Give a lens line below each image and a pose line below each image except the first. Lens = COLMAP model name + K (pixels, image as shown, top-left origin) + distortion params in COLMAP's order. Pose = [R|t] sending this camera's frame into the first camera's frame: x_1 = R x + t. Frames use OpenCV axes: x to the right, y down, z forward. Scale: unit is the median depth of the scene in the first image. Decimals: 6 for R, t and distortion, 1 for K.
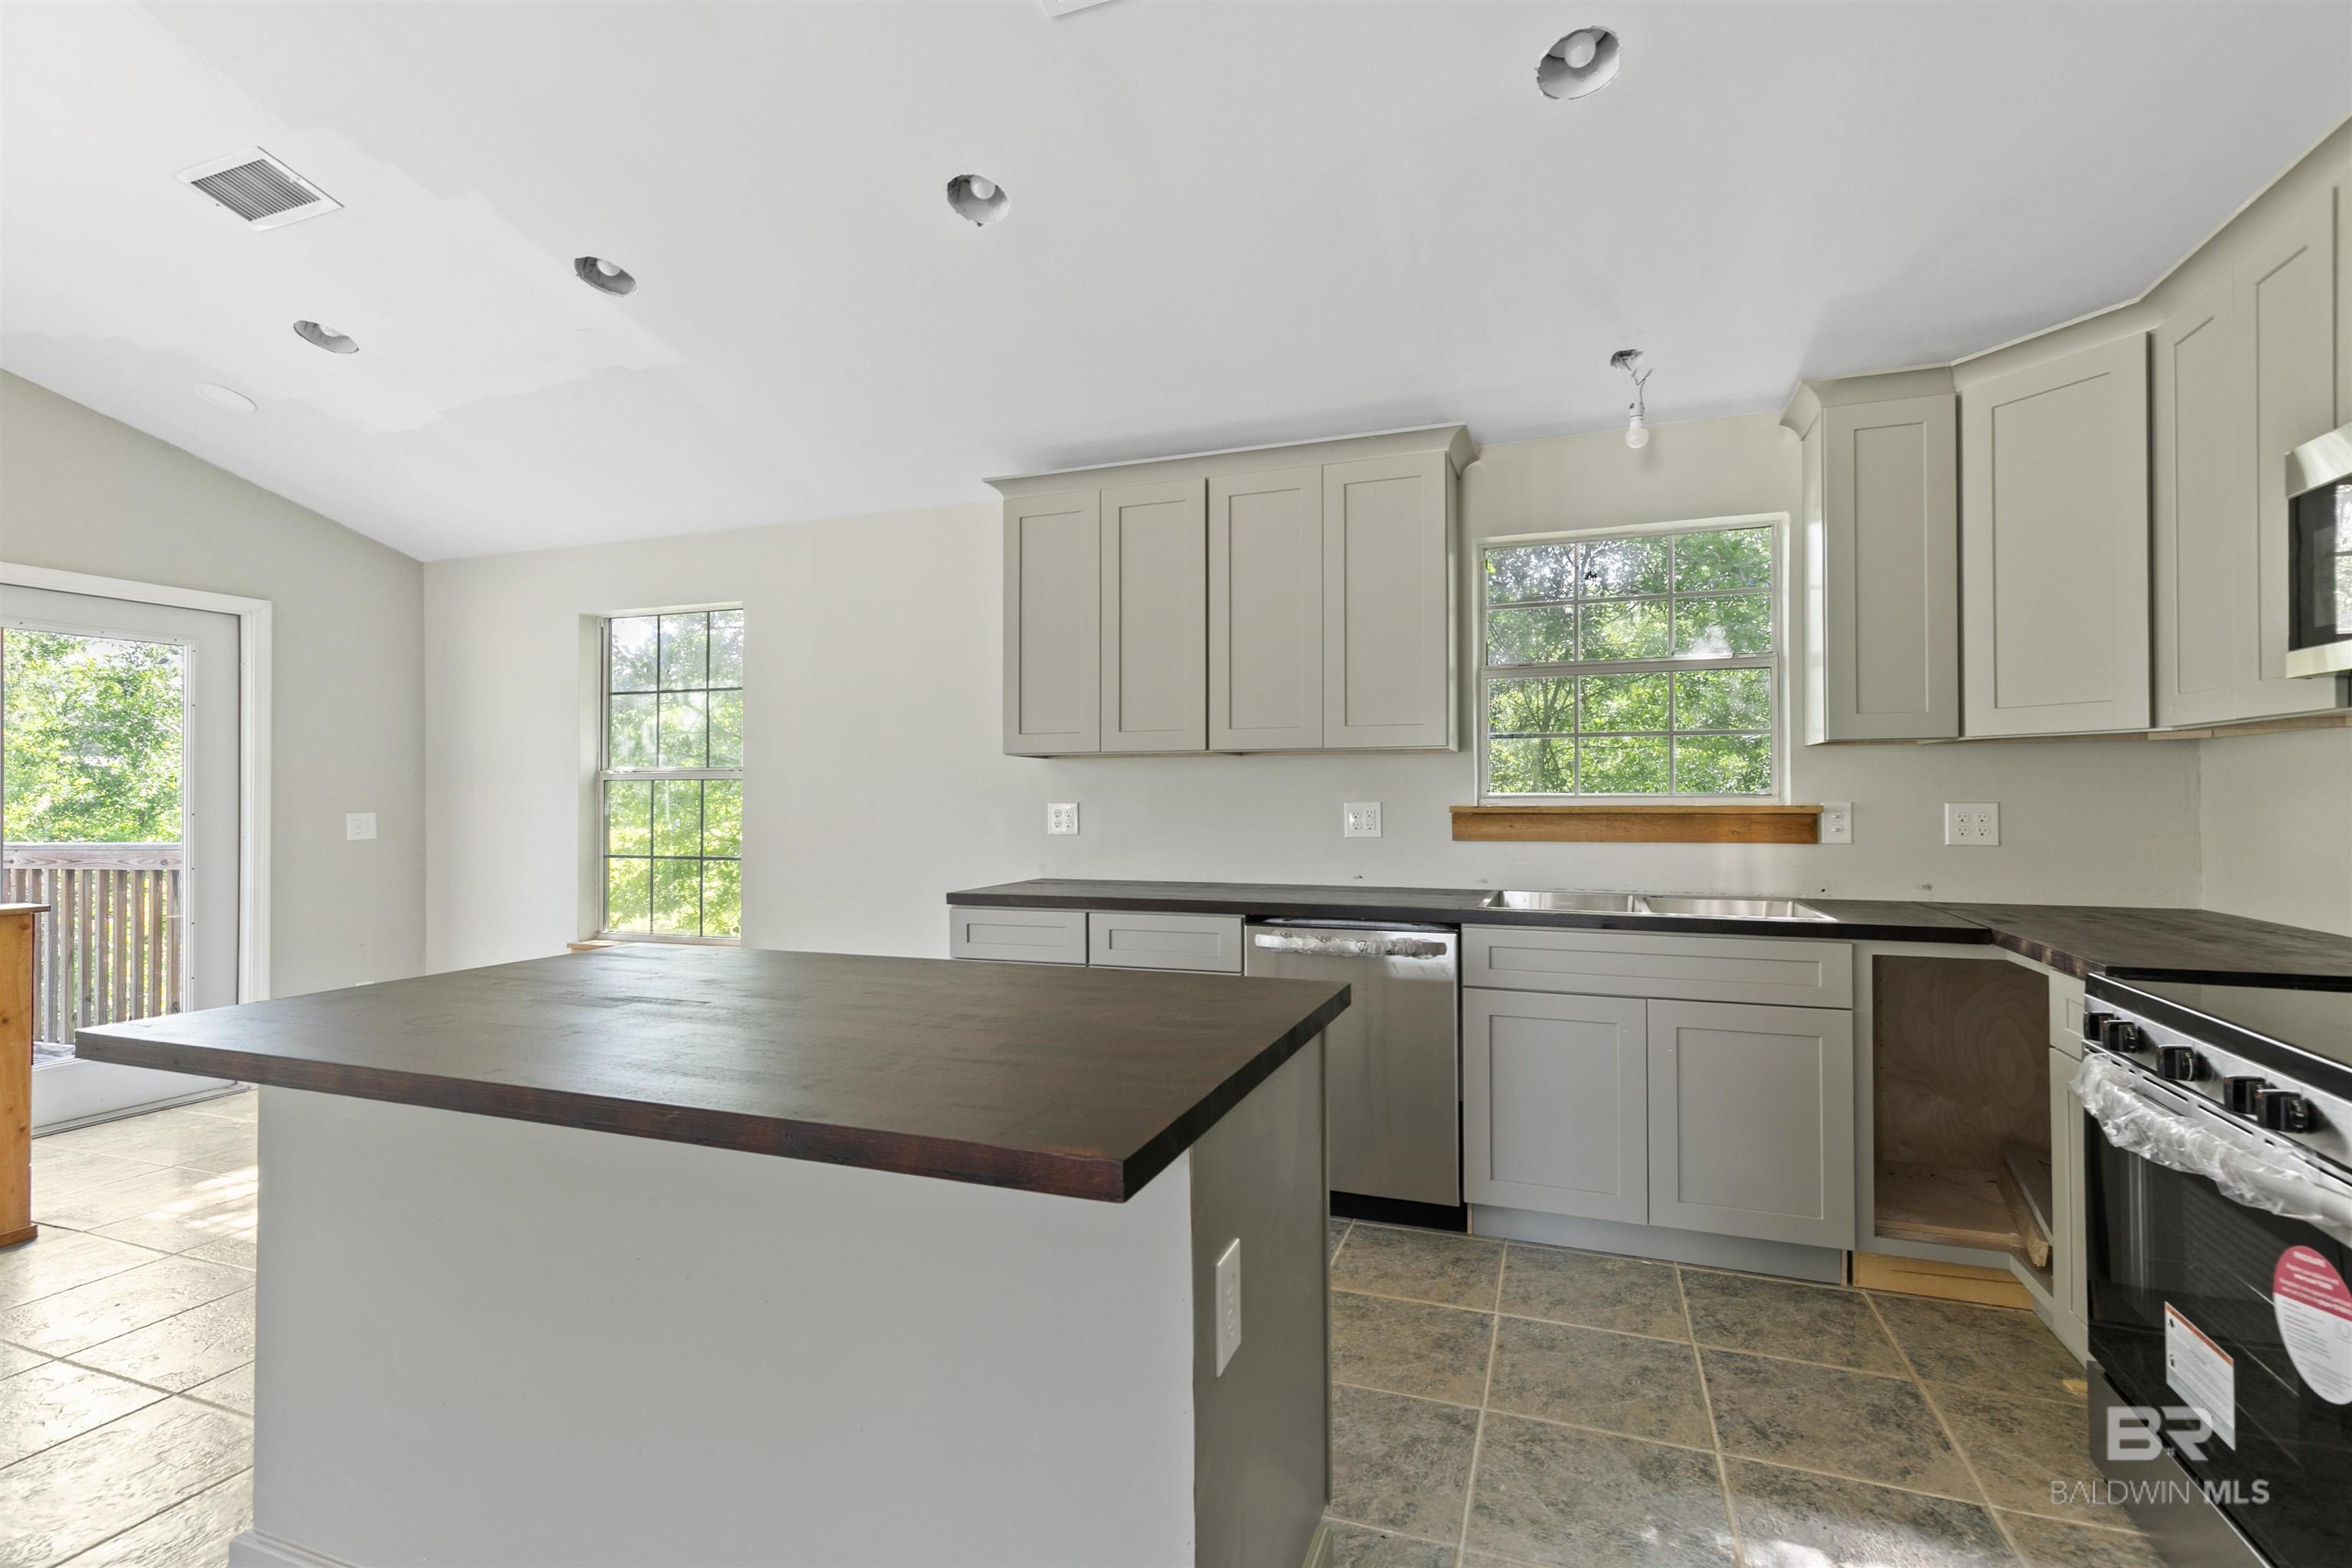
lens RADIAL K [[1047.6, 0, 1207.0], [0, 1047.6, 787.3], [0, 0, 1]] dist [0.001126, -0.000002]
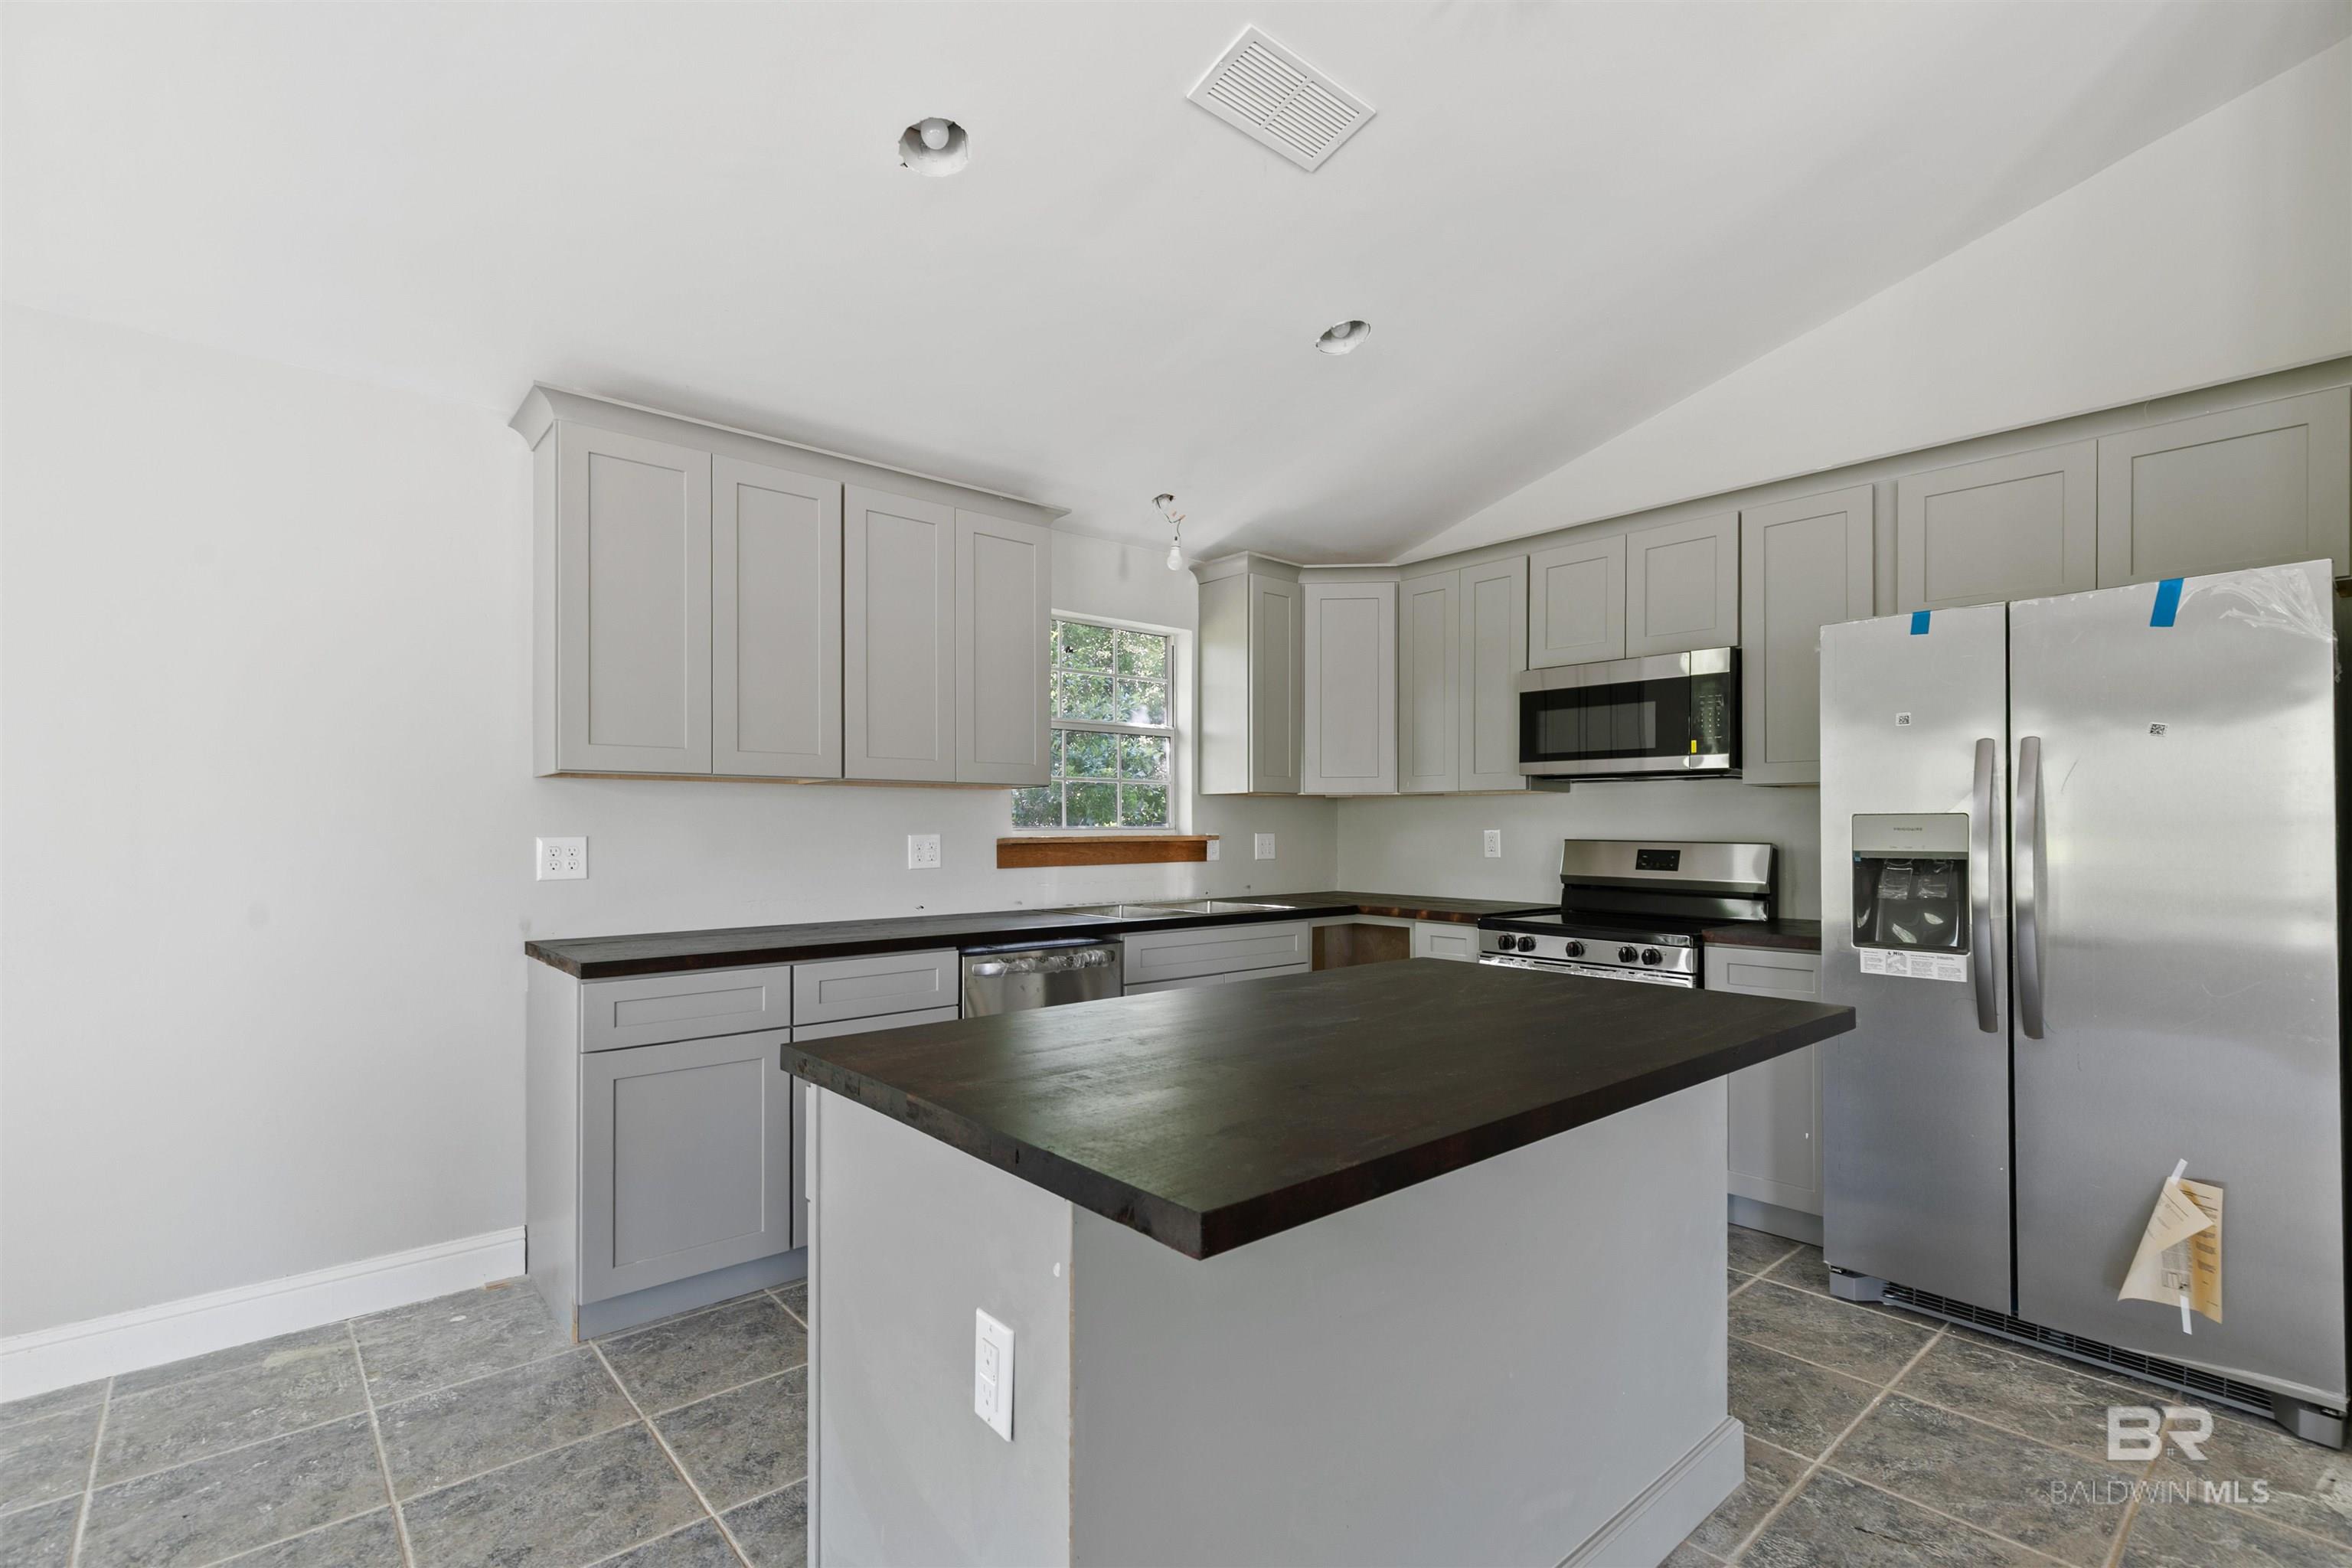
lens RADIAL K [[1067.6, 0, 1182.7], [0, 1067.6, 810.0], [0, 0, 1]] dist [0.004843, -0.000986]
pose [[0.492942, 0.016100, 0.869913, -0.851019], [-0.014700, 0.999840, -0.010175, -0.003235], [-0.869938, -0.007772, 0.493100, 0.347499]]
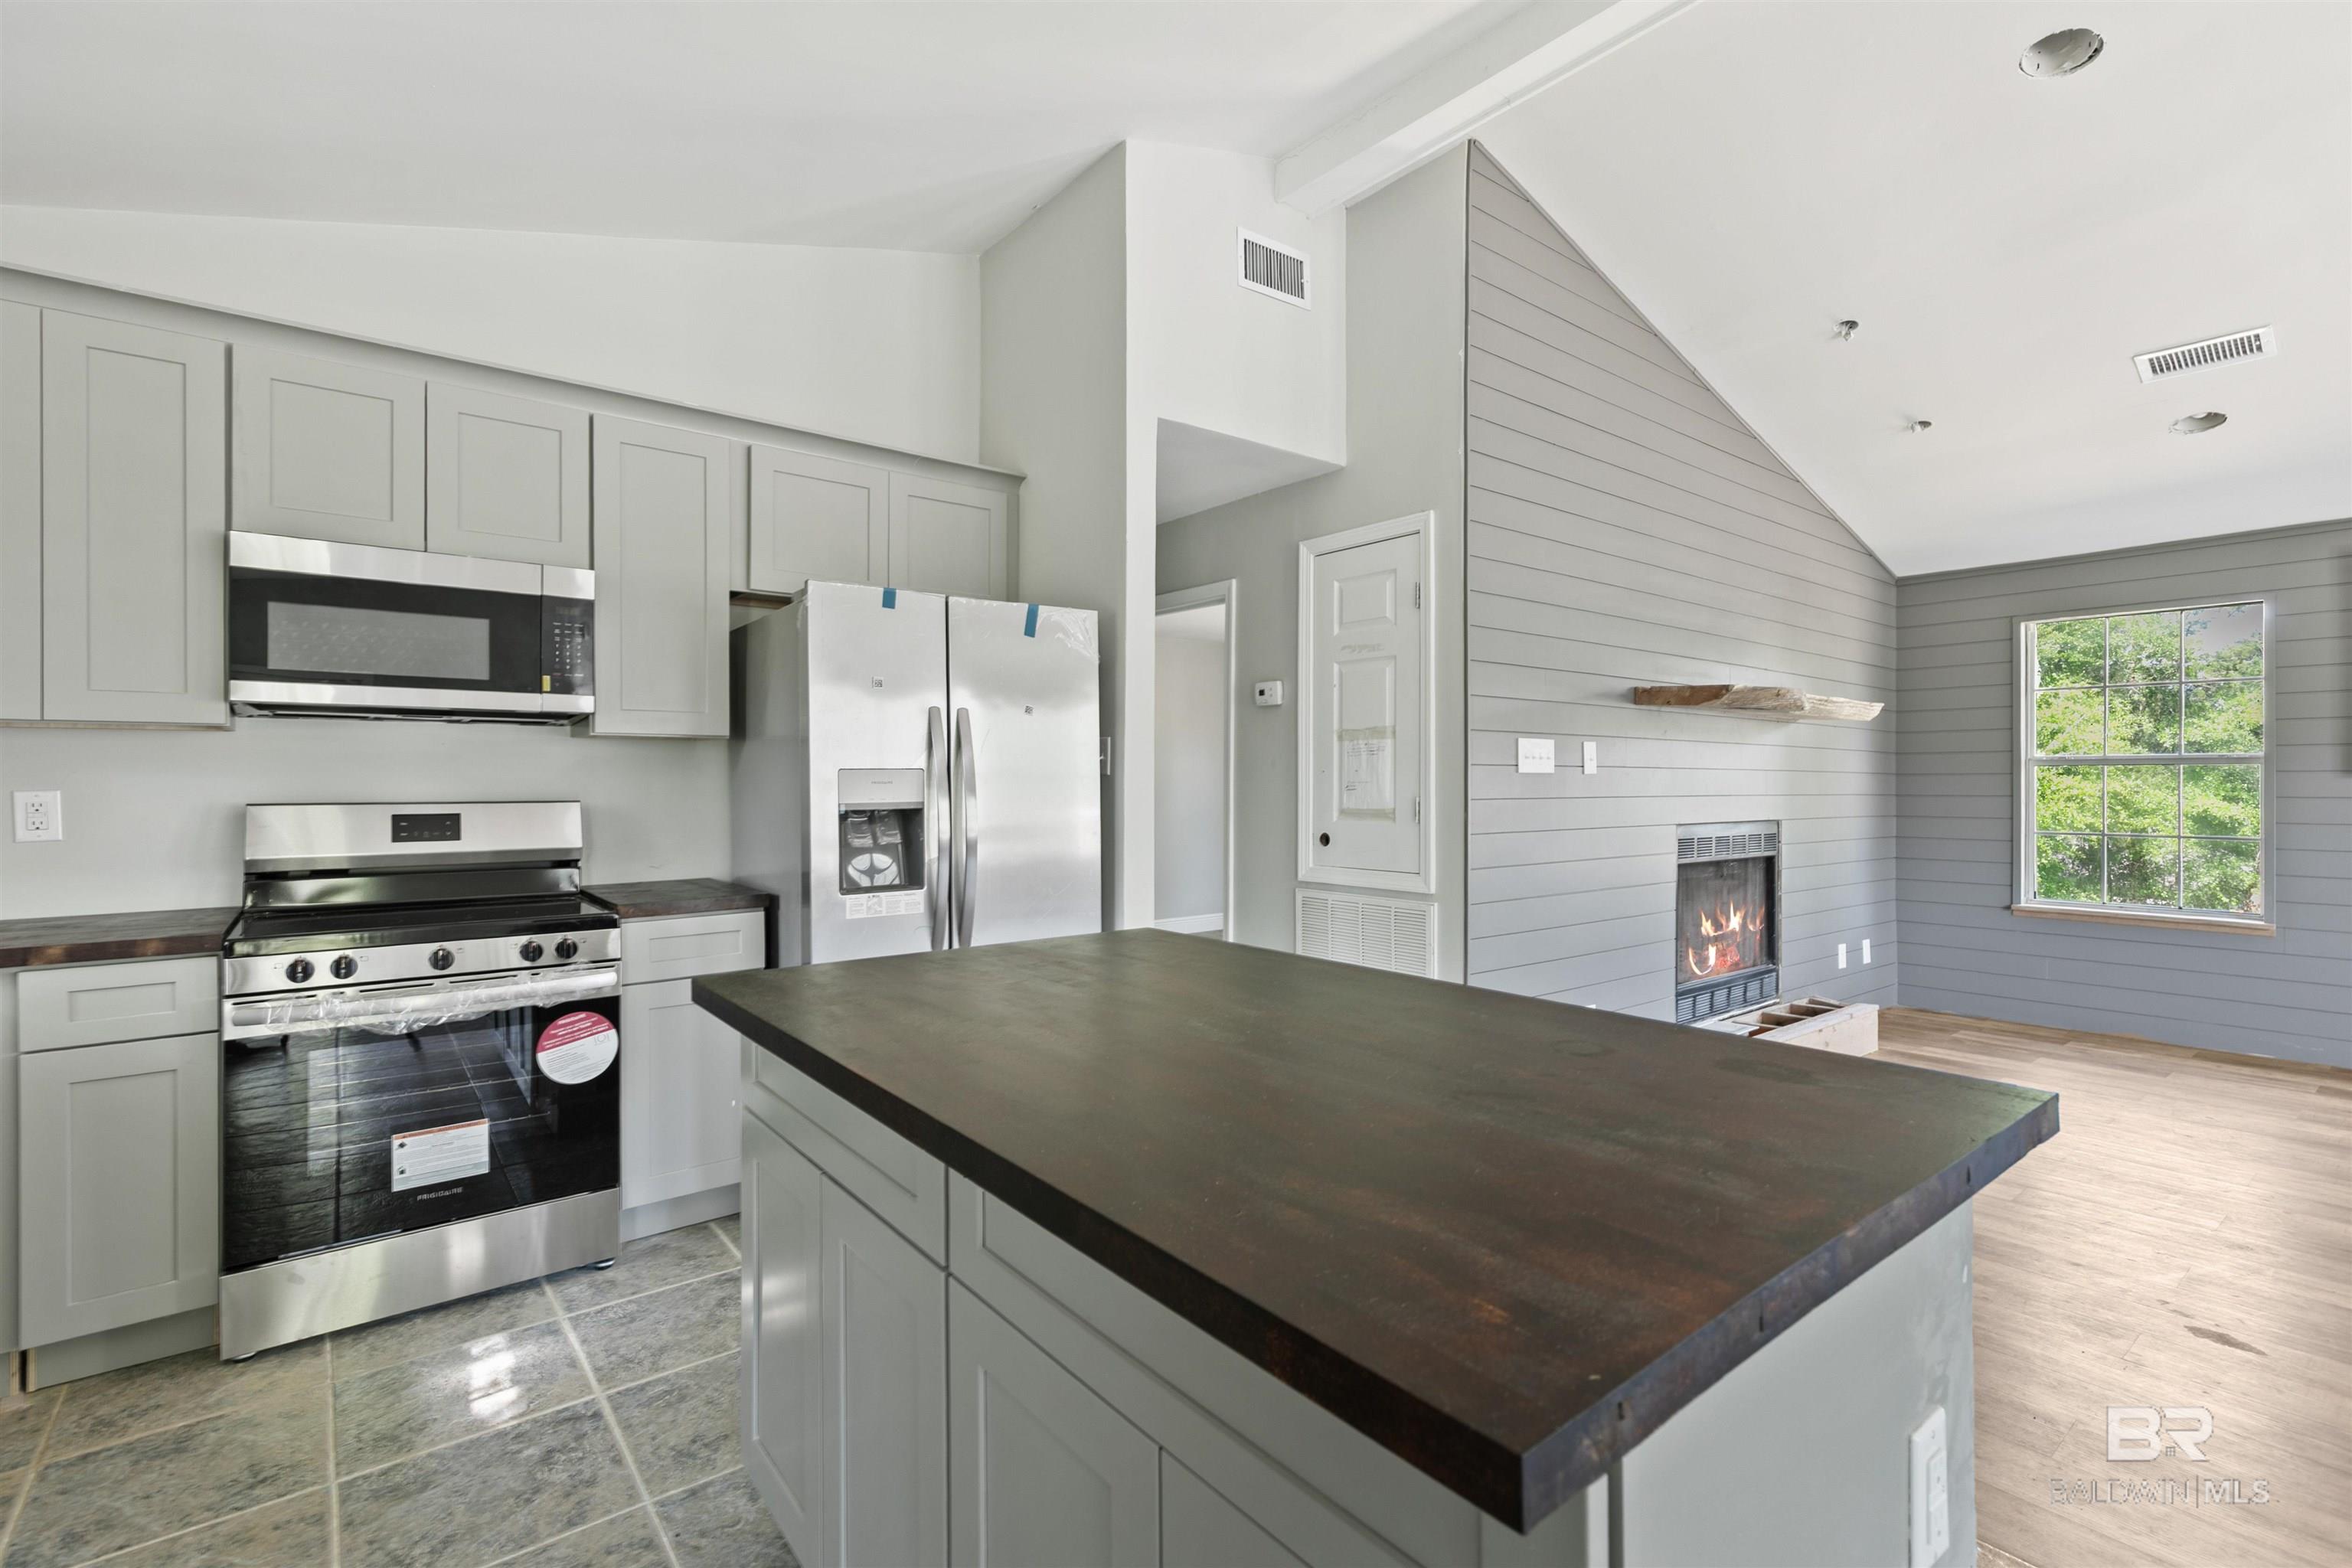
lens RADIAL K [[1072.4, 0, 1173.9], [0, 1072.4, 778.2], [0, 0, 1]] dist [0.009609, -0.001078]
pose [[-0.842335, 0.006370, 0.538916, -0.496527], [-0.000908, 0.999912, -0.013239, 0.004076], [-0.538953, -0.011641, -0.842255, 1.020502]]
